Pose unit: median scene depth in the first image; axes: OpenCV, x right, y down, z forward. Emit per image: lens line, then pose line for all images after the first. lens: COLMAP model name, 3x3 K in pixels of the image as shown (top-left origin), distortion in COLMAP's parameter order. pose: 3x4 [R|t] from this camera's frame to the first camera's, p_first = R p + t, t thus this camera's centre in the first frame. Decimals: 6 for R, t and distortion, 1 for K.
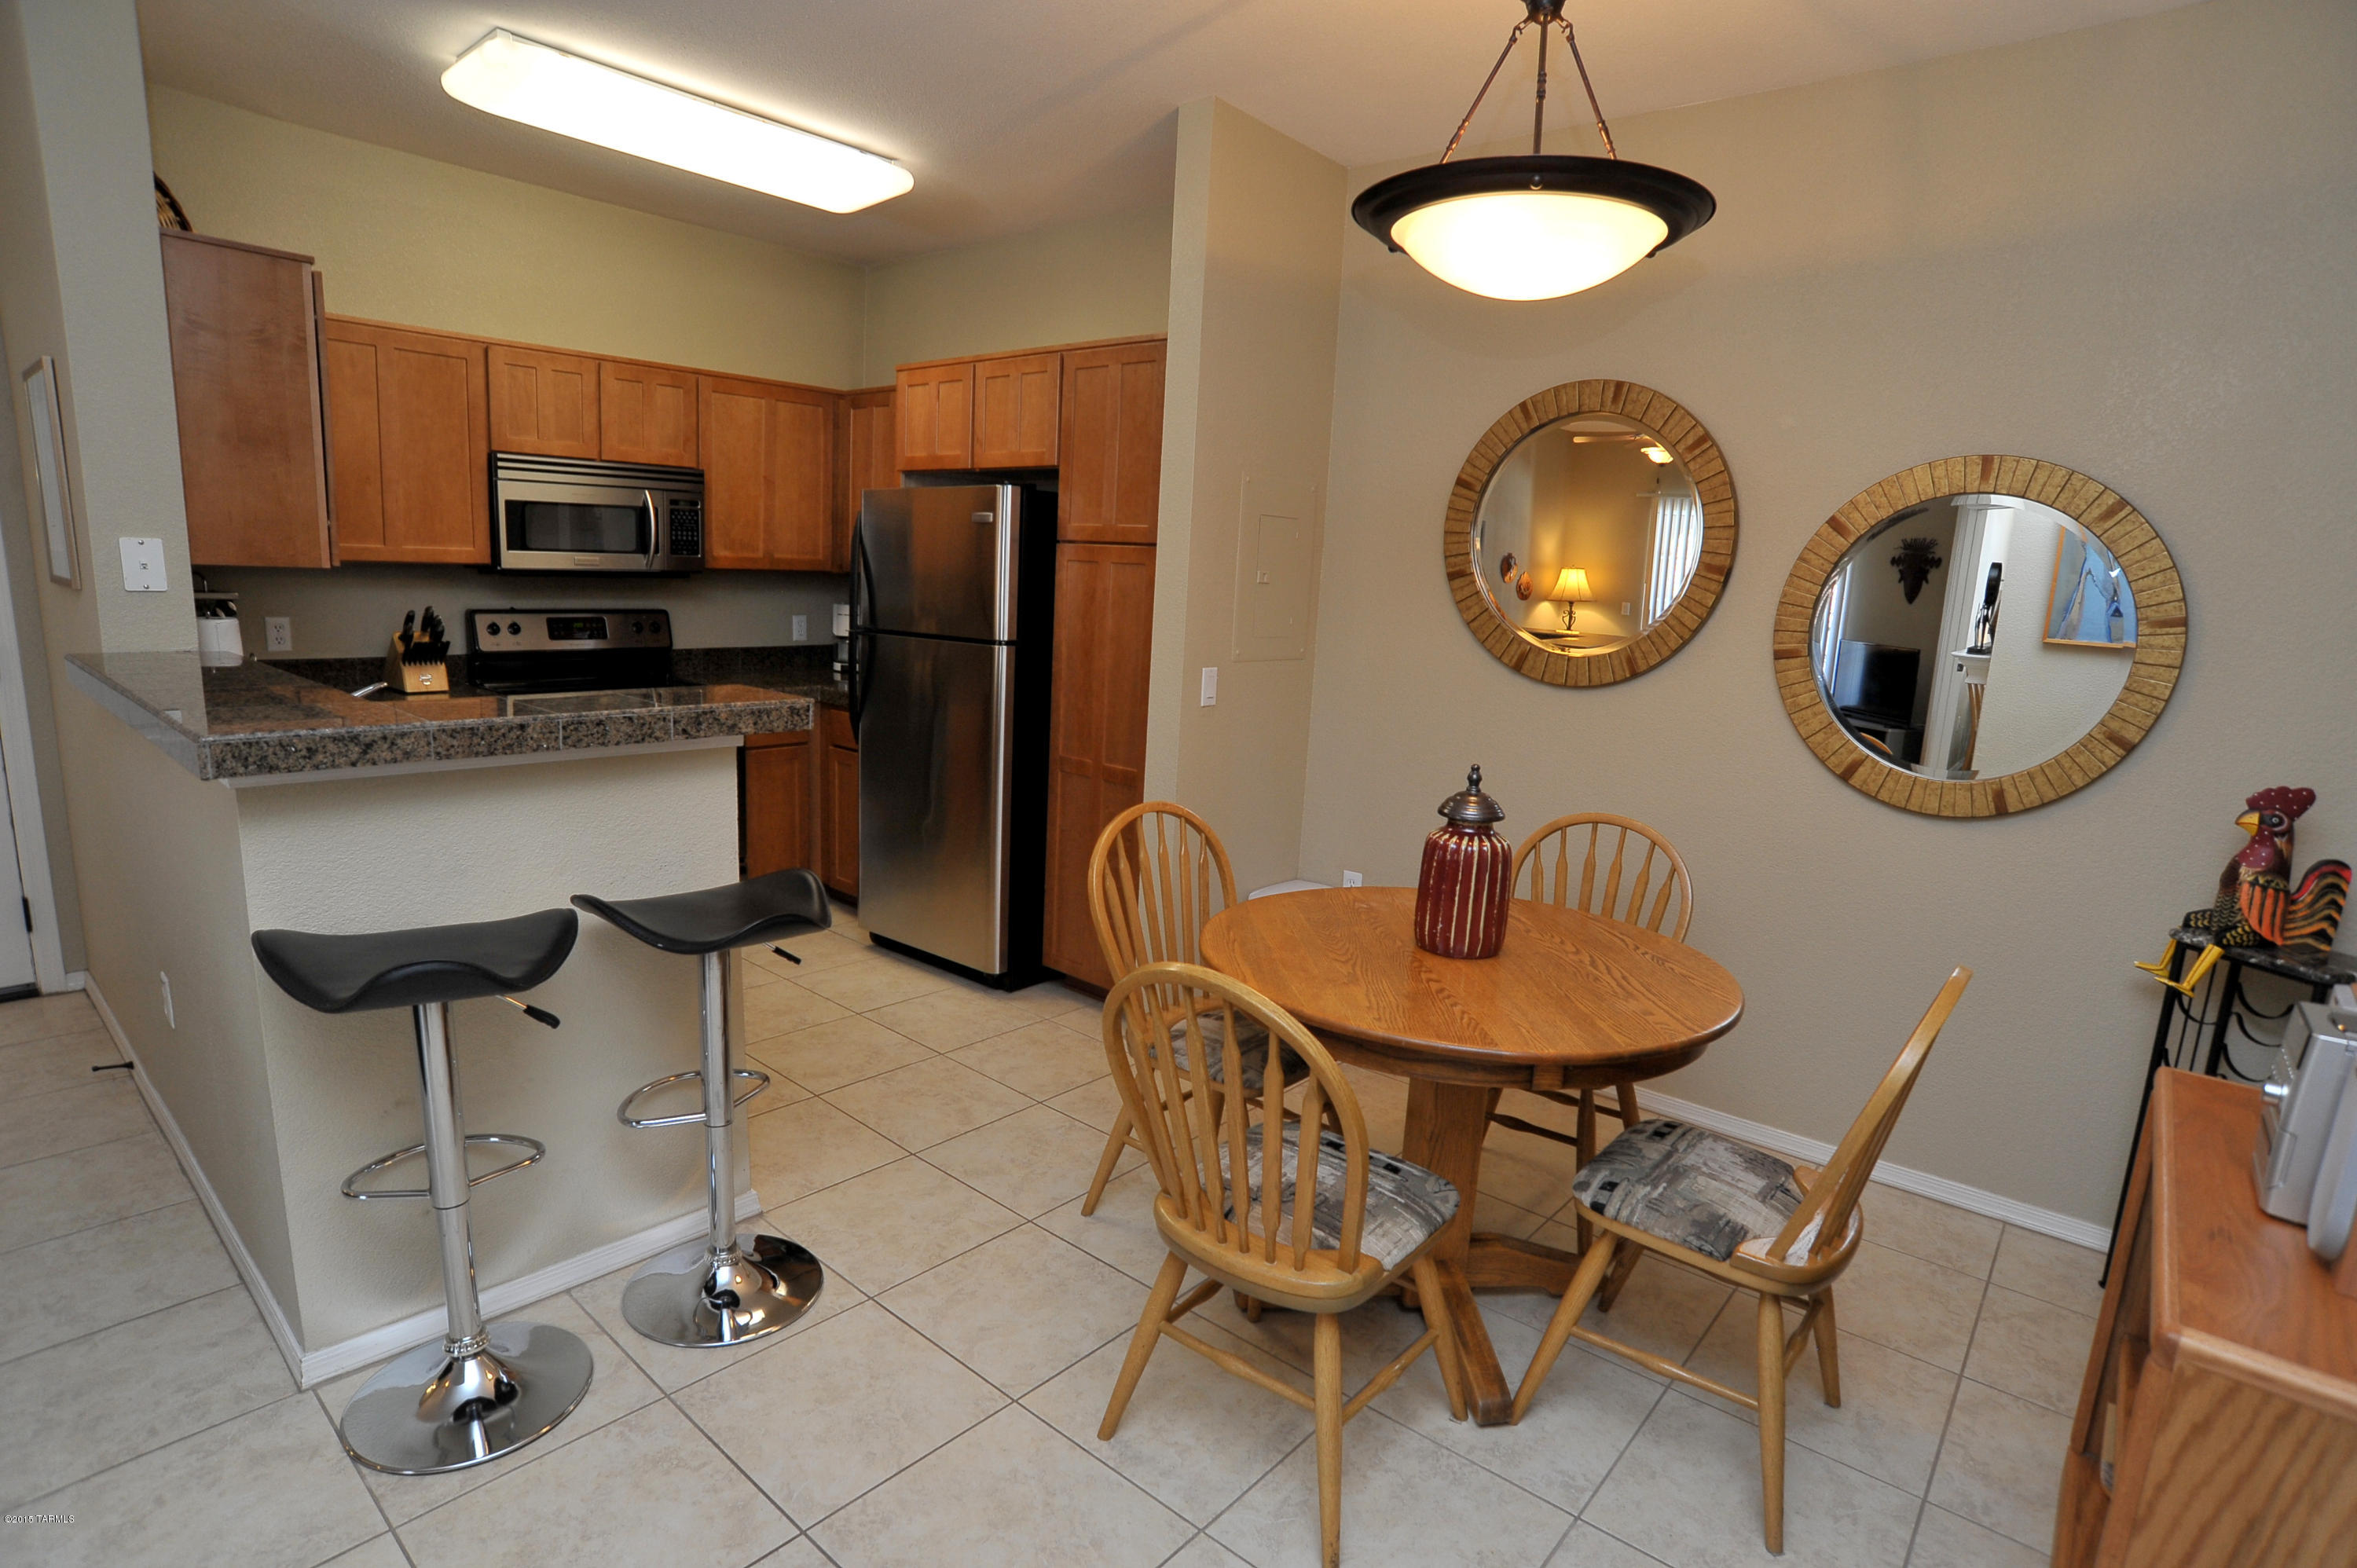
lens RADIAL K [[1191.2, 0, 1184.5], [0, 1191.2, 796.0], [0, 0, 1]] dist [-0.104570, 0.050372]
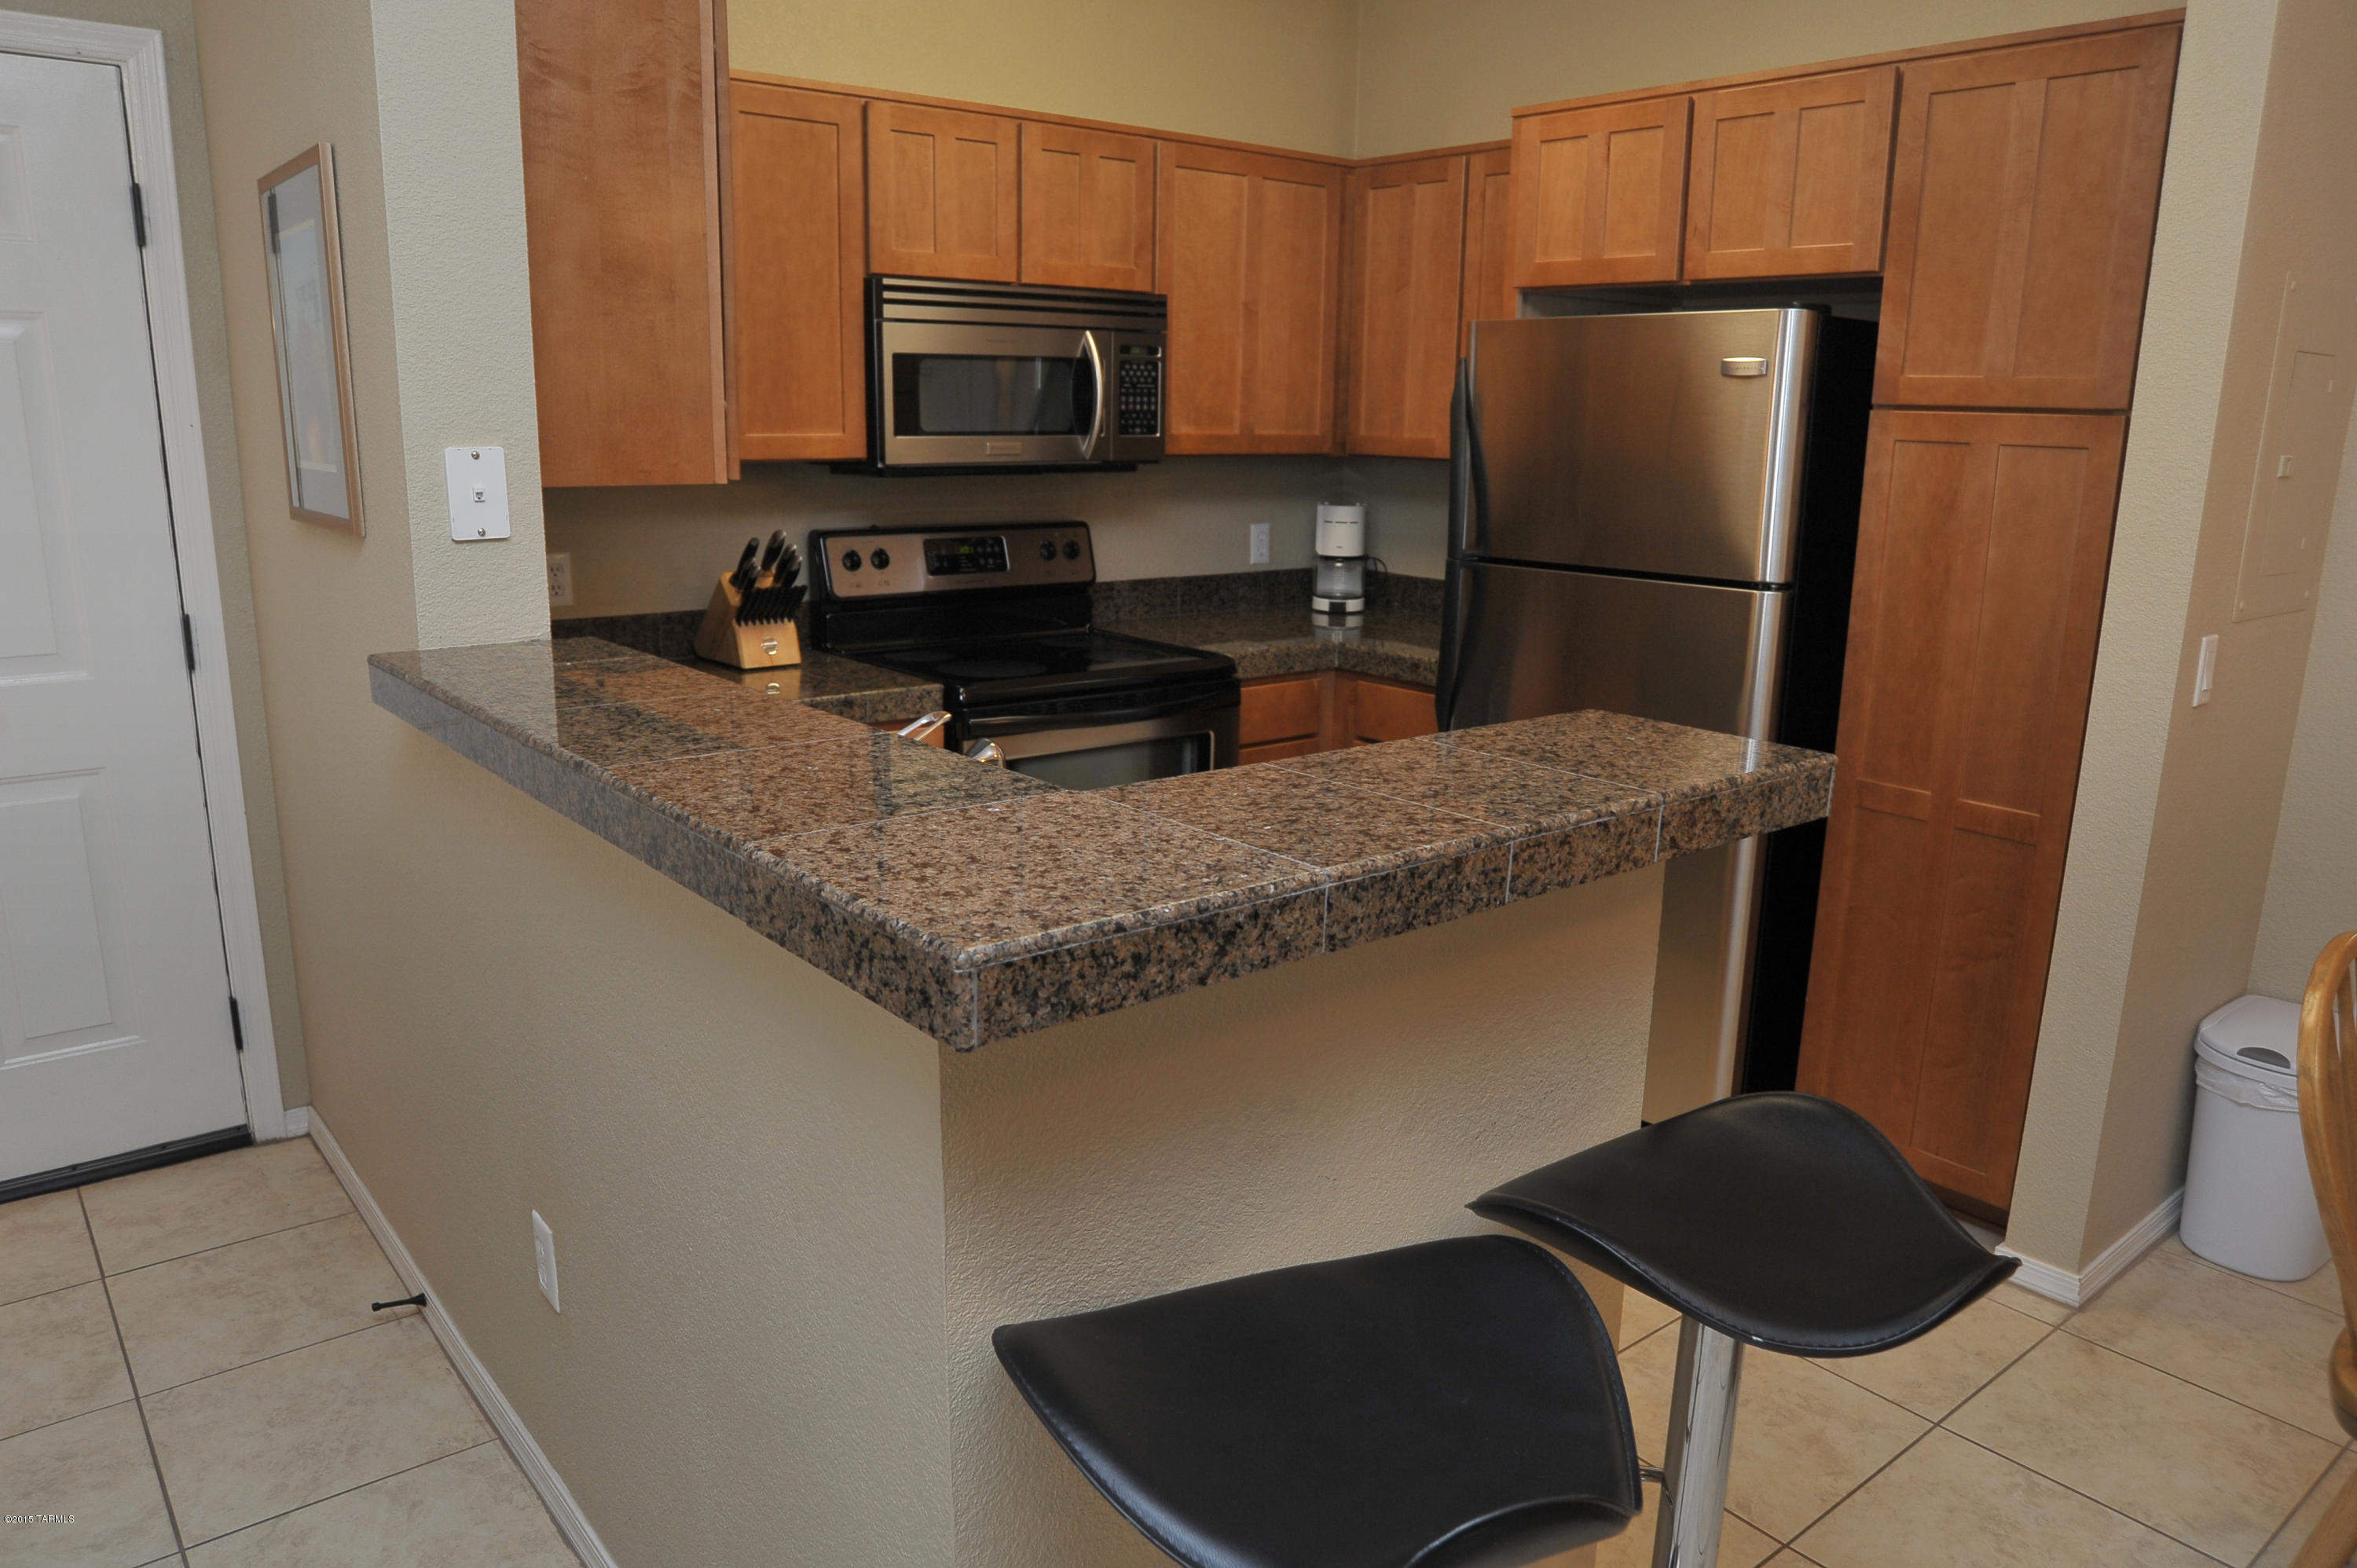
lens RADIAL K [[1629.8, 0, 1187.8], [0, 1629.8, 787.5], [0, 0, 1]] dist [-0.083006, 0.063675]
pose [[0.983466, 0.007673, -0.180932, -0.279192], [-0.001512, 0.999415, 0.034165, -0.055822], [0.181088, -0.033326, 0.982902, 0.172055]]
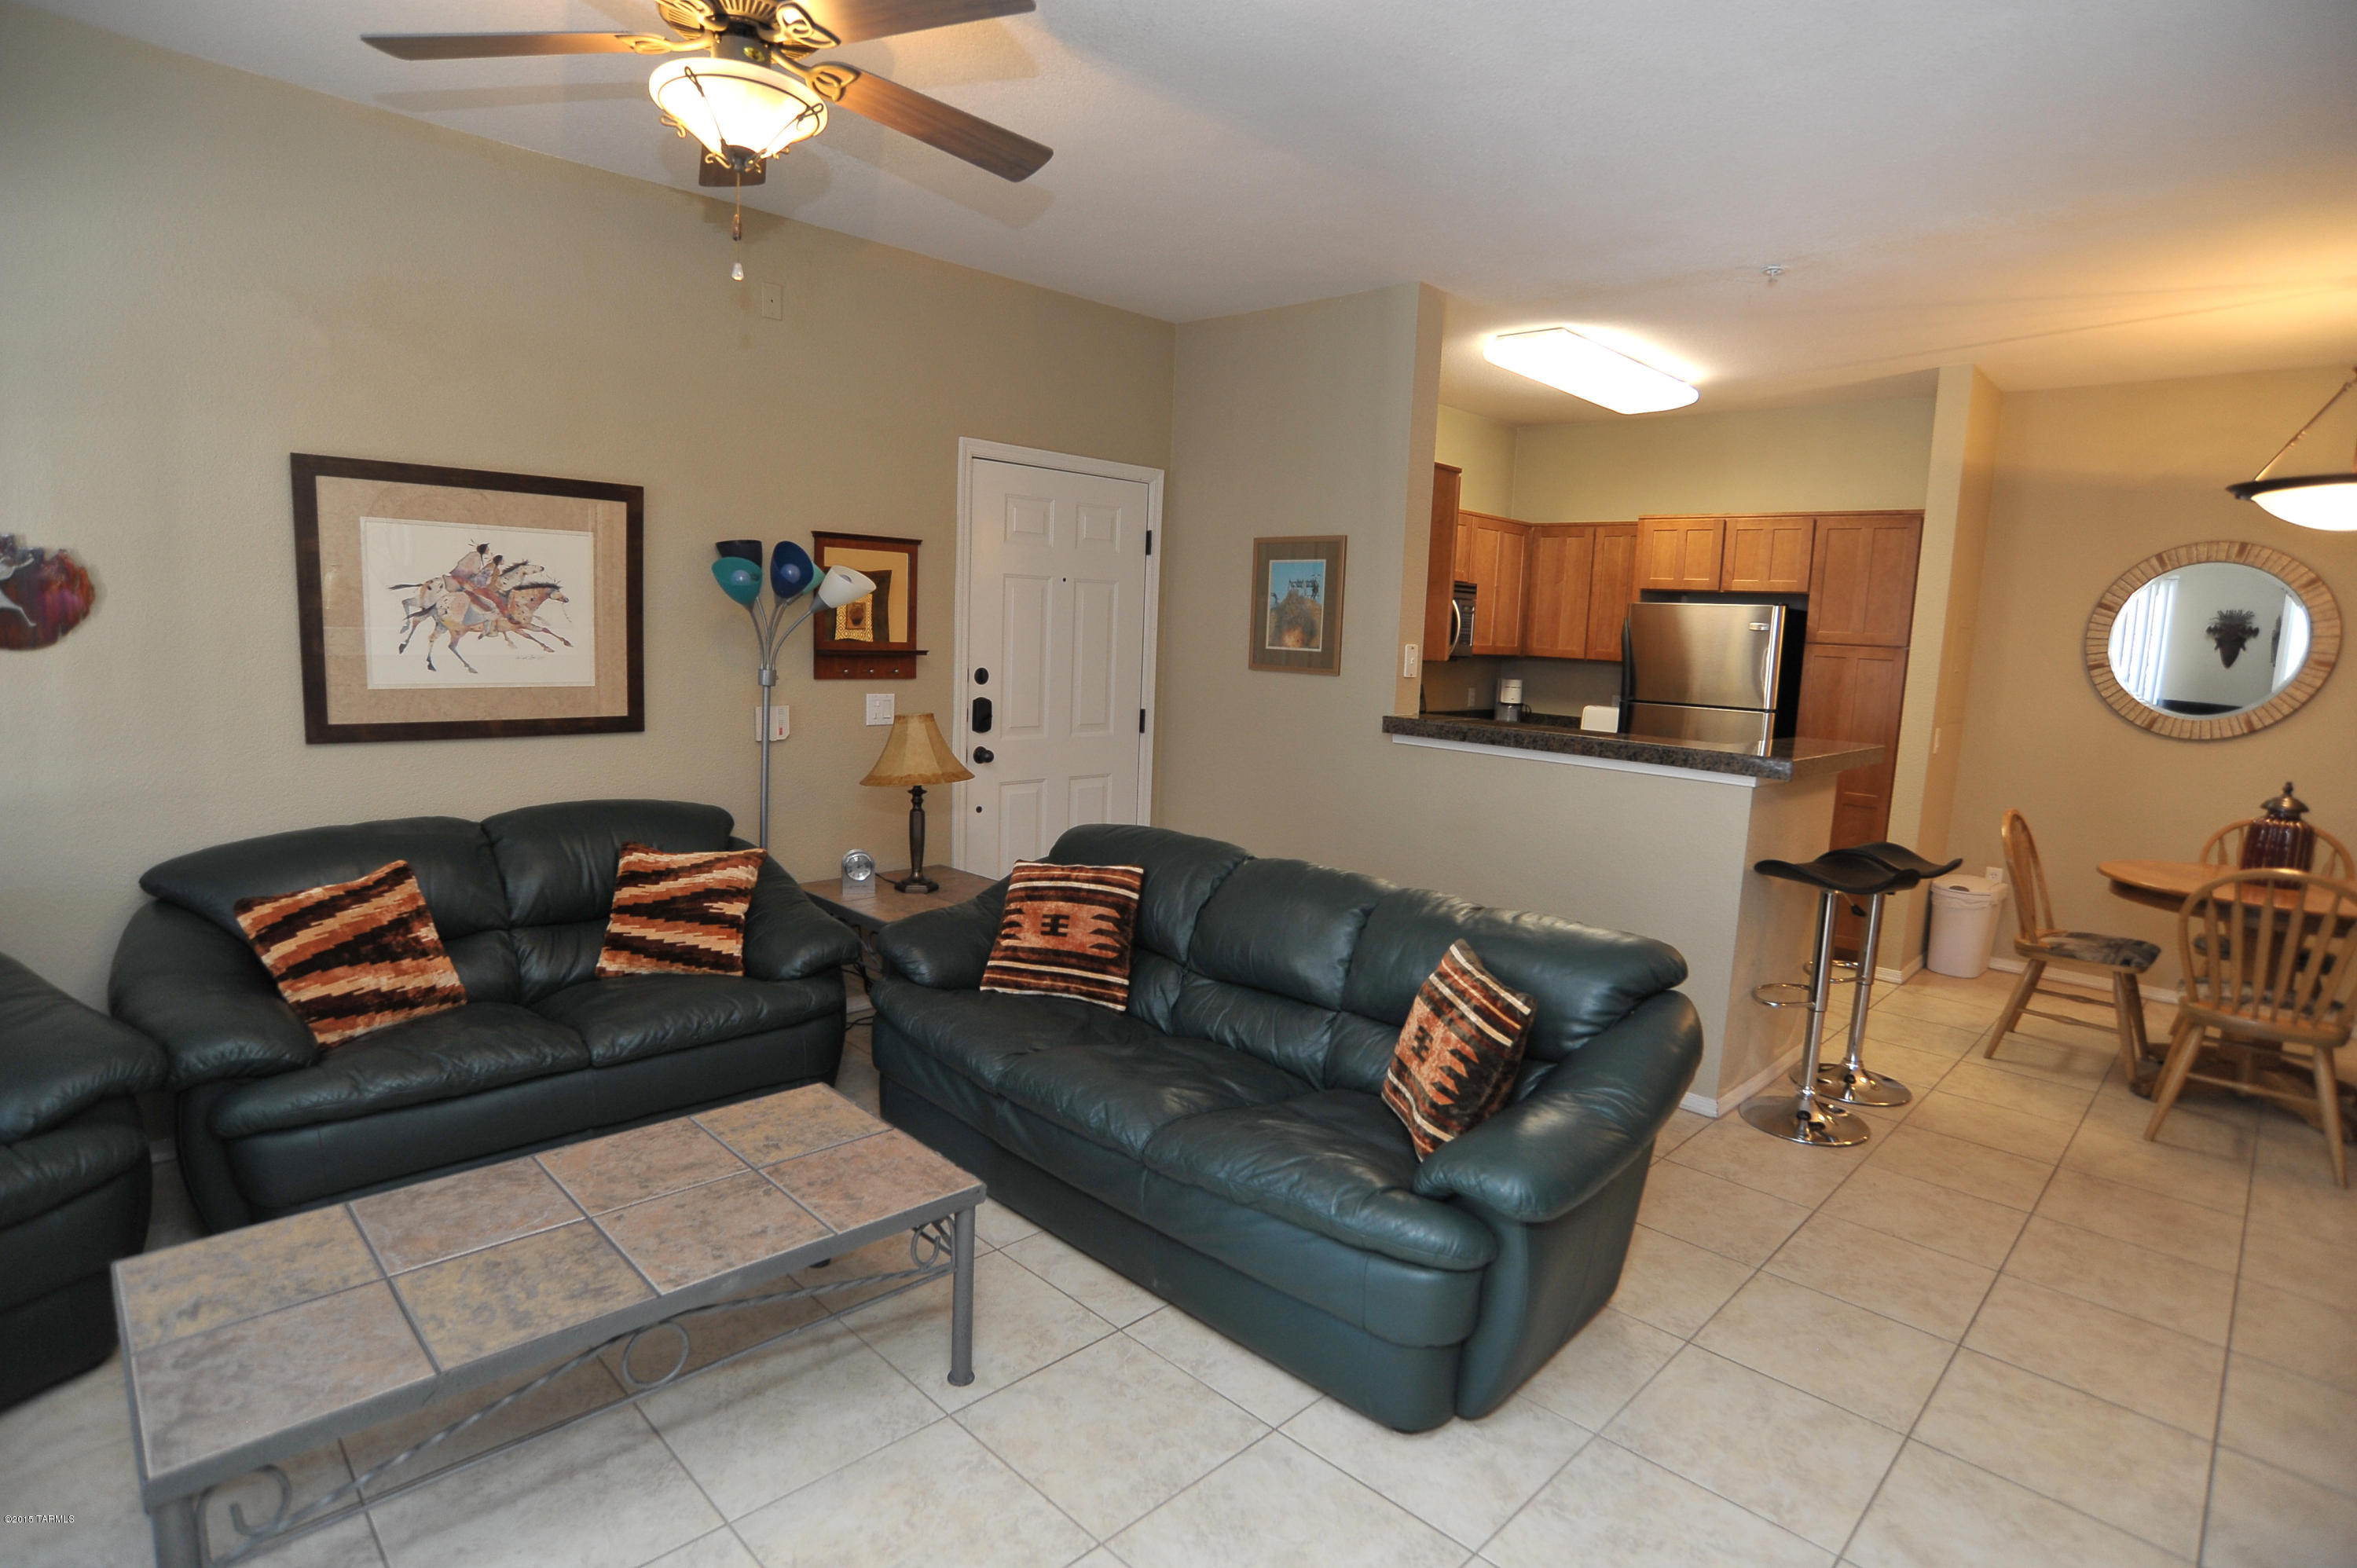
lens RADIAL K [[1220.1, 0, 1189.3], [0, 1220.1, 792.5], [0, 0, 1]] dist [-0.102157, 0.054431]
pose [[0.997126, 0.001346, -0.075754, -0.732879], [-0.005676, 0.998360, -0.056966, 0.058233], [0.075553, 0.057232, 0.995498, -0.504956]]
